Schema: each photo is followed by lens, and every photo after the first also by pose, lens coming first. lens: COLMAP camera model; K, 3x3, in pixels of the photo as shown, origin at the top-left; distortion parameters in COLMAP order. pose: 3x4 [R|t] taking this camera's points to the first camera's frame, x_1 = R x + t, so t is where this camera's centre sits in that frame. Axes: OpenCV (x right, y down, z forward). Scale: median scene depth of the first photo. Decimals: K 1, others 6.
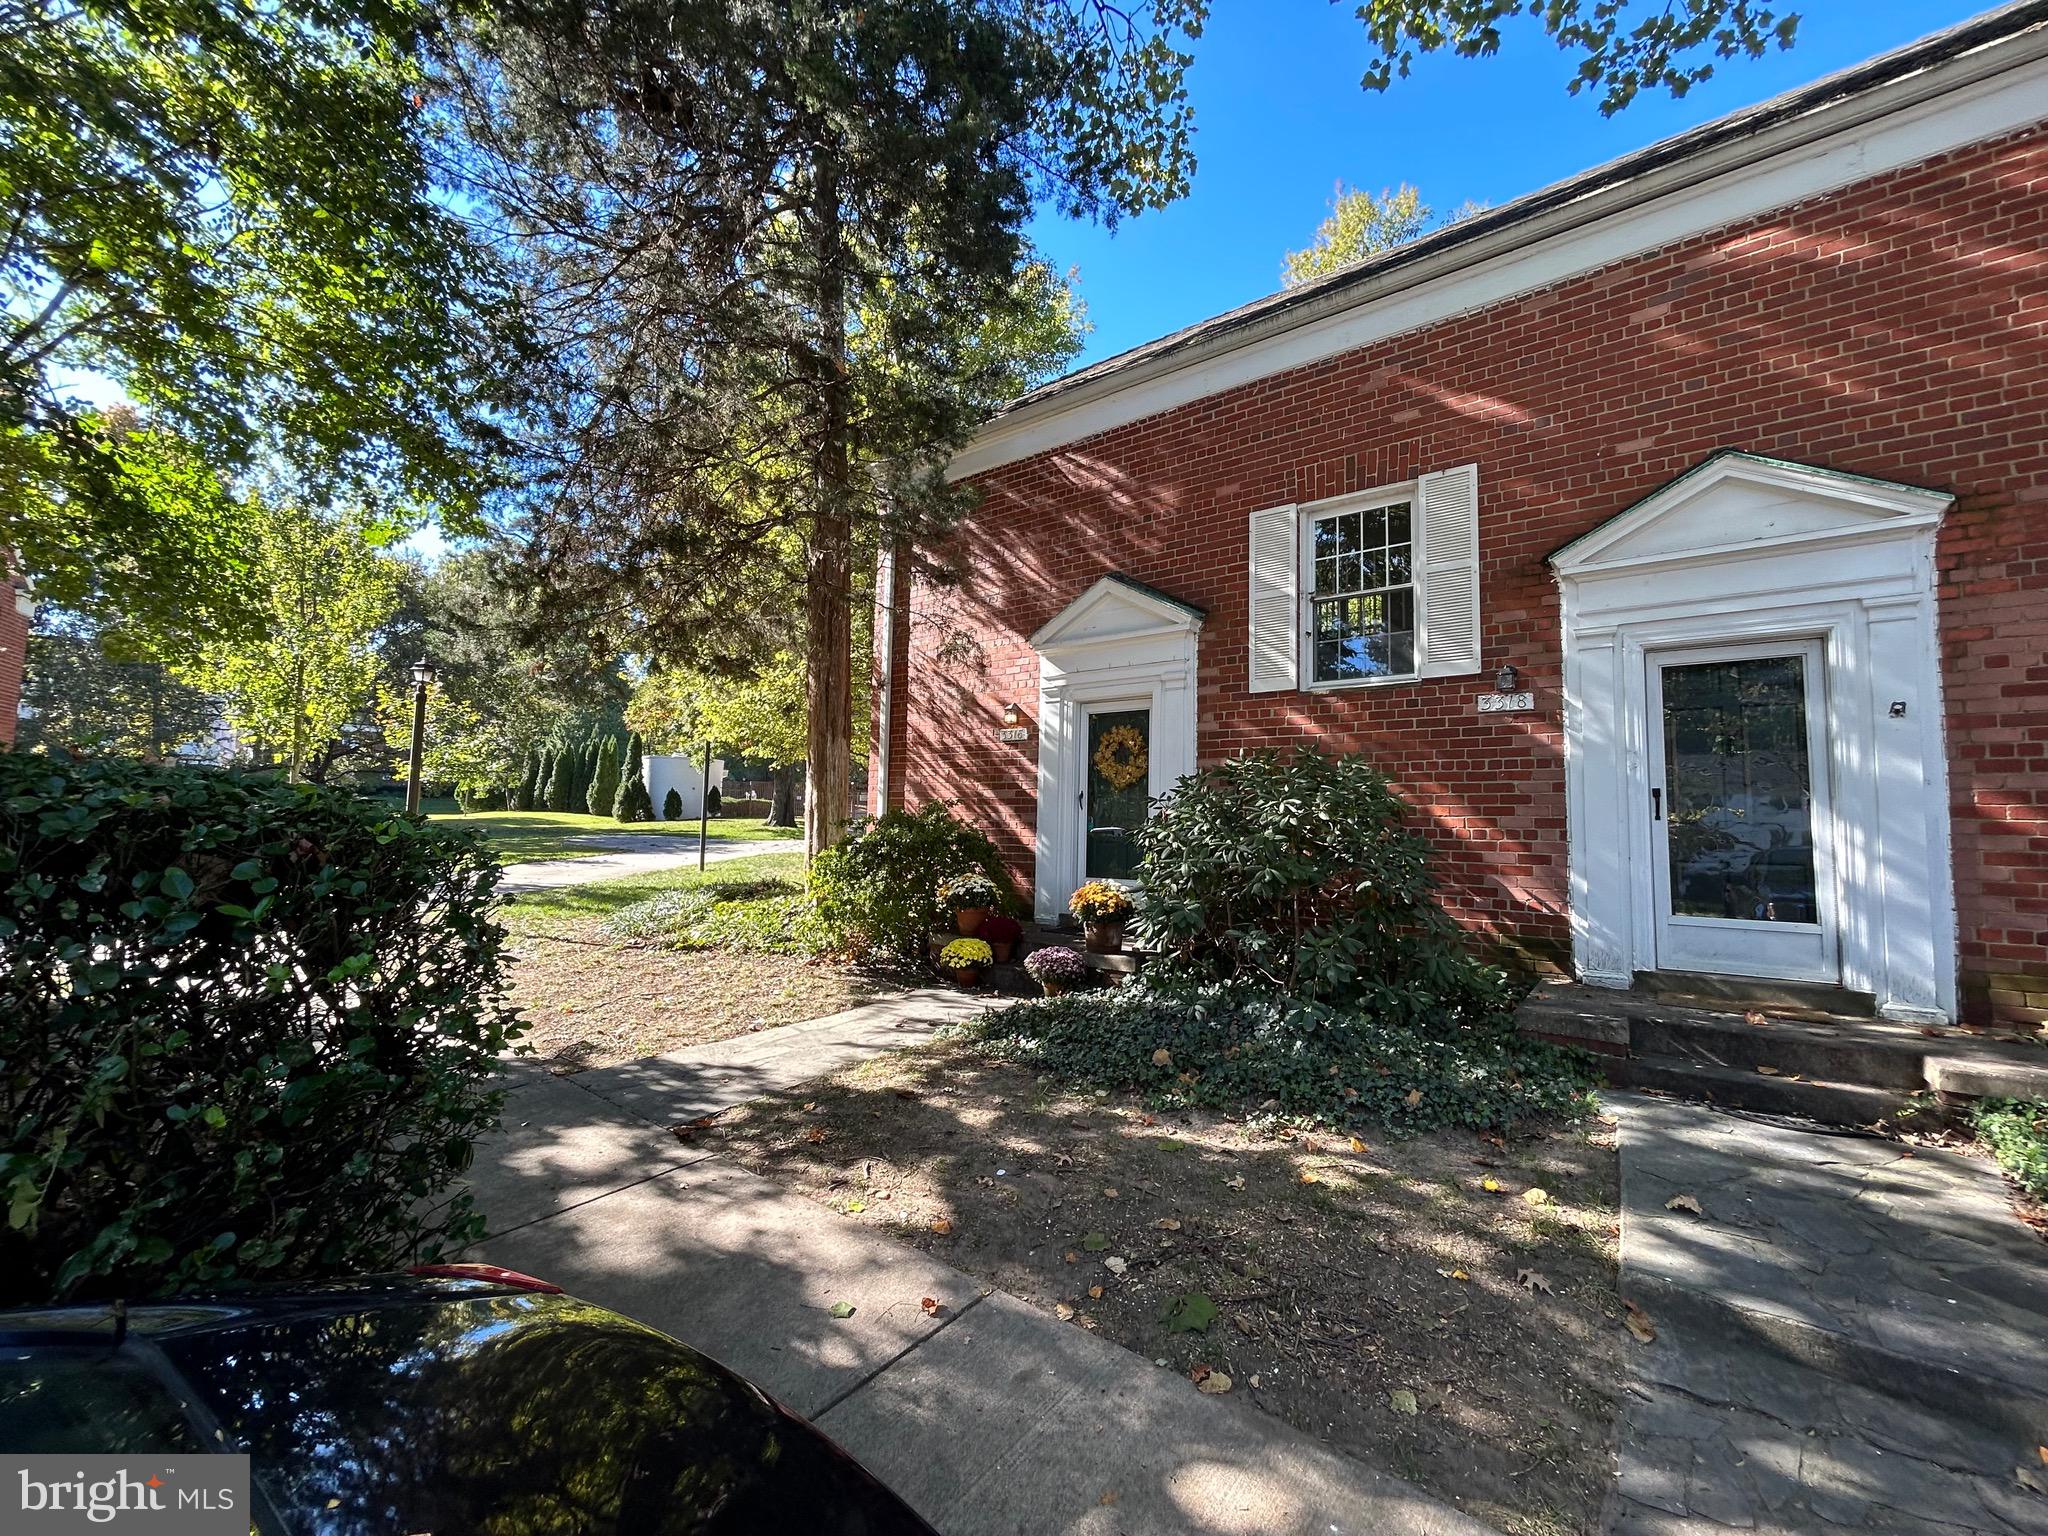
lens RADIAL K [[821.9, 0, 1031.0], [0, 821.9, 769.3], [0, 0, 1]] dist [-0.001566, 0.001328]
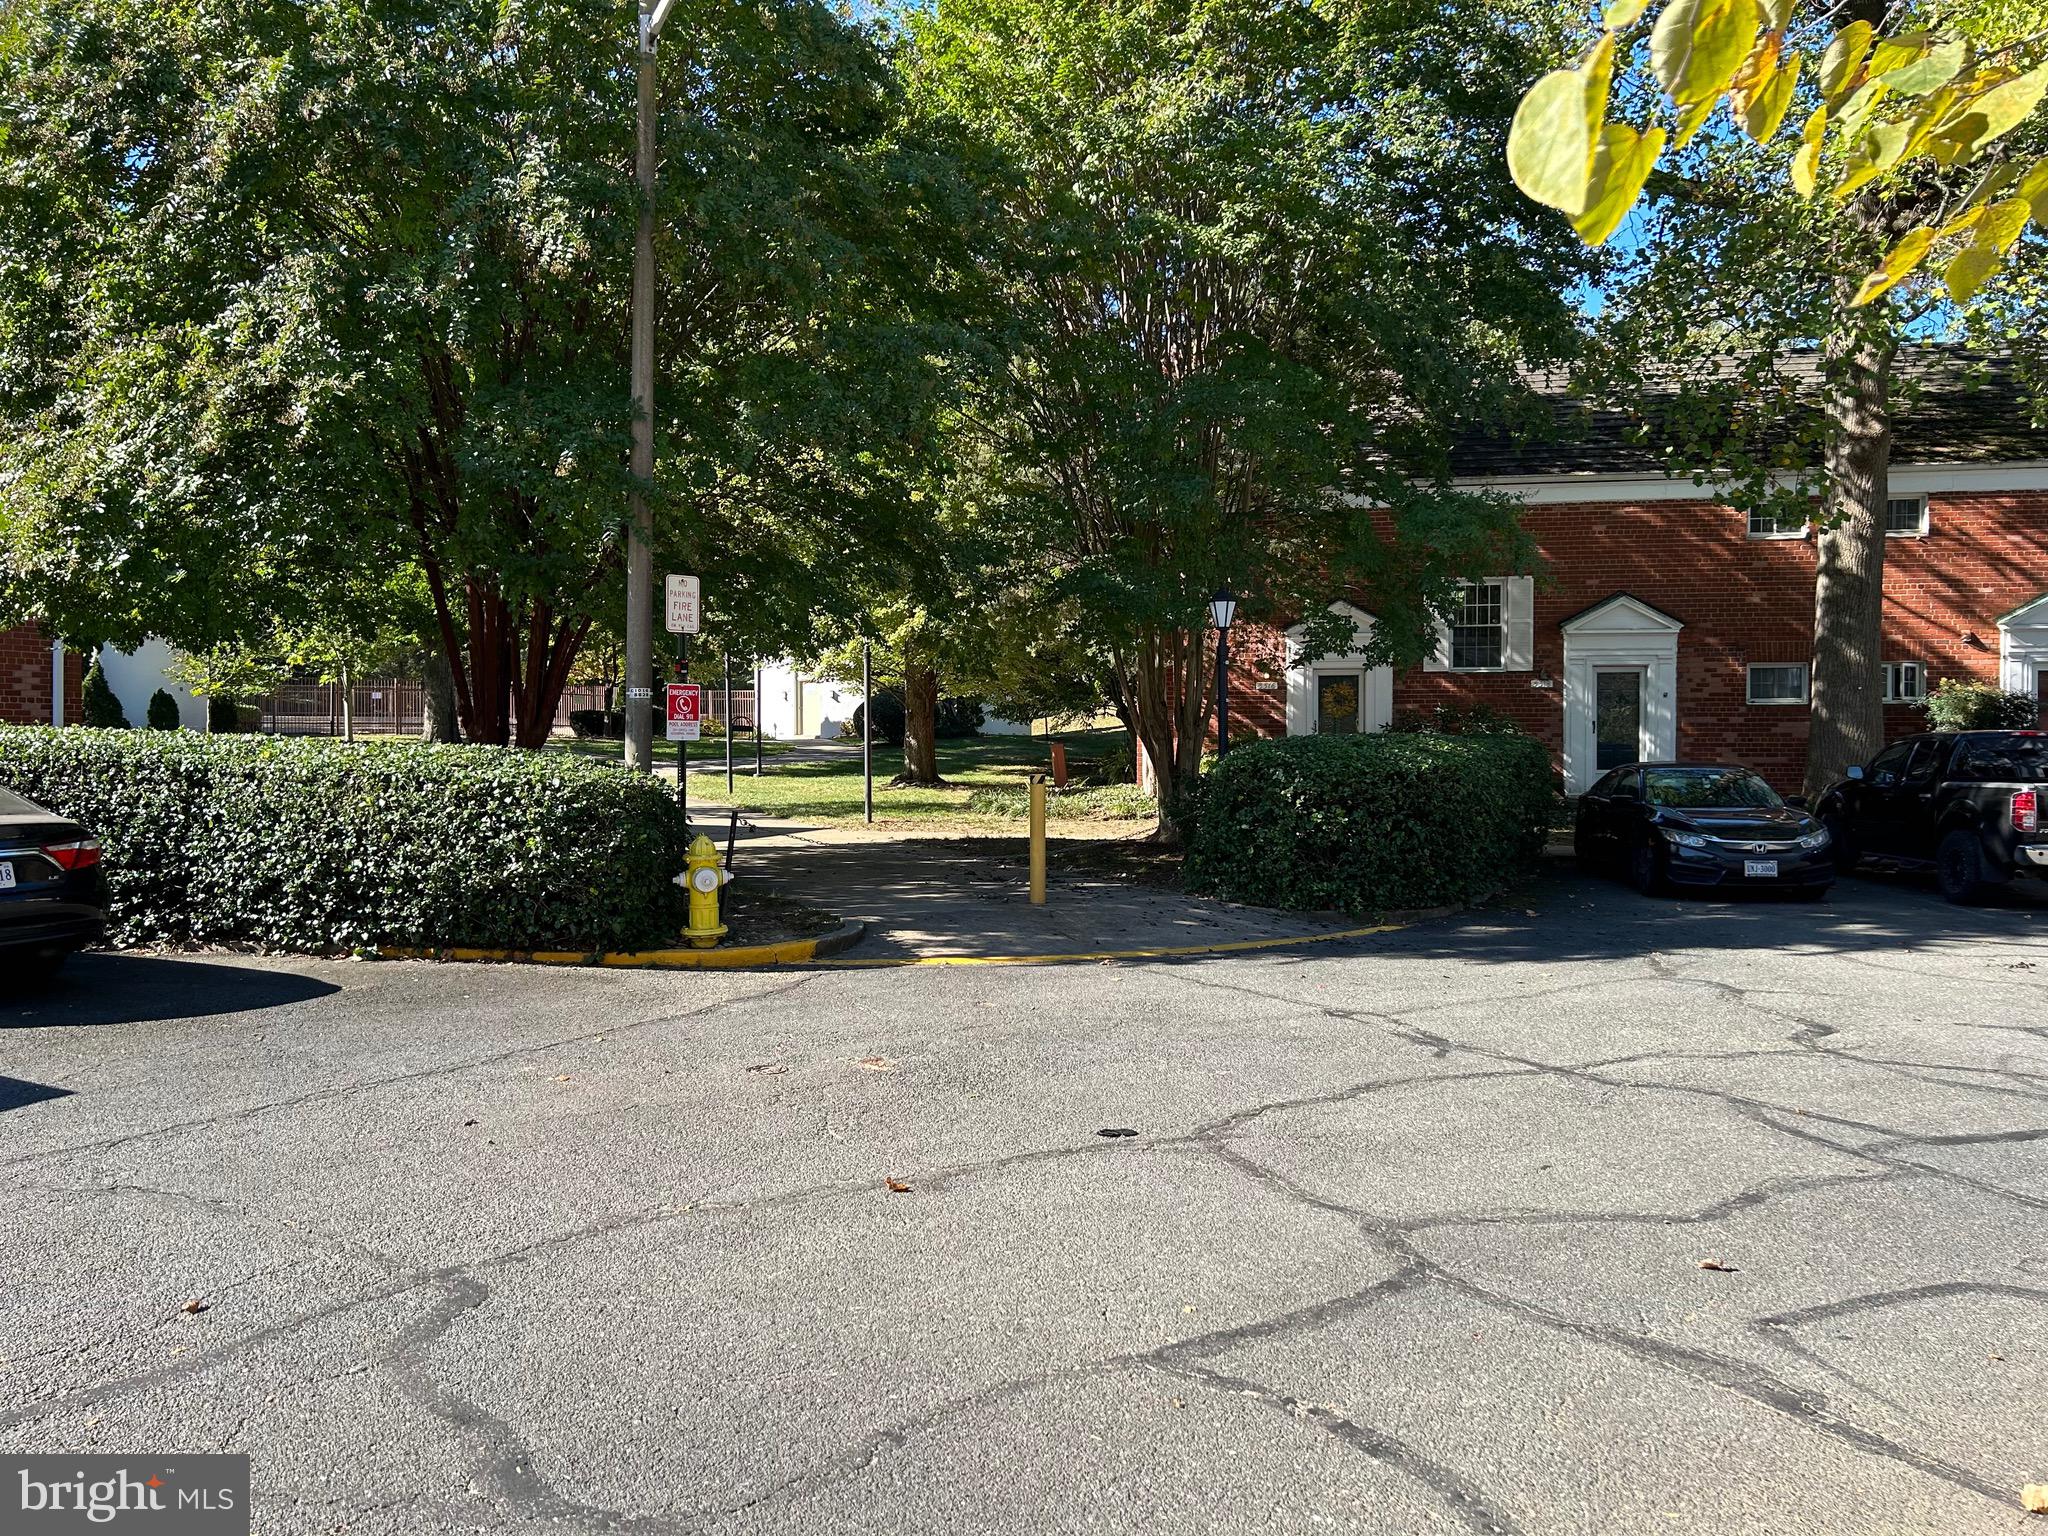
lens RADIAL K [[1537.2, 0, 1028.5], [0, 1537.2, 779.5], [0, 0, 1]] dist [0.054486, -0.061804]
pose [[0.880236, -0.033740, 0.473336, -2.820992], [-0.014549, 0.995081, 0.097986, -0.221630], [-0.474314, -0.093137, 0.875415, -2.203180]]
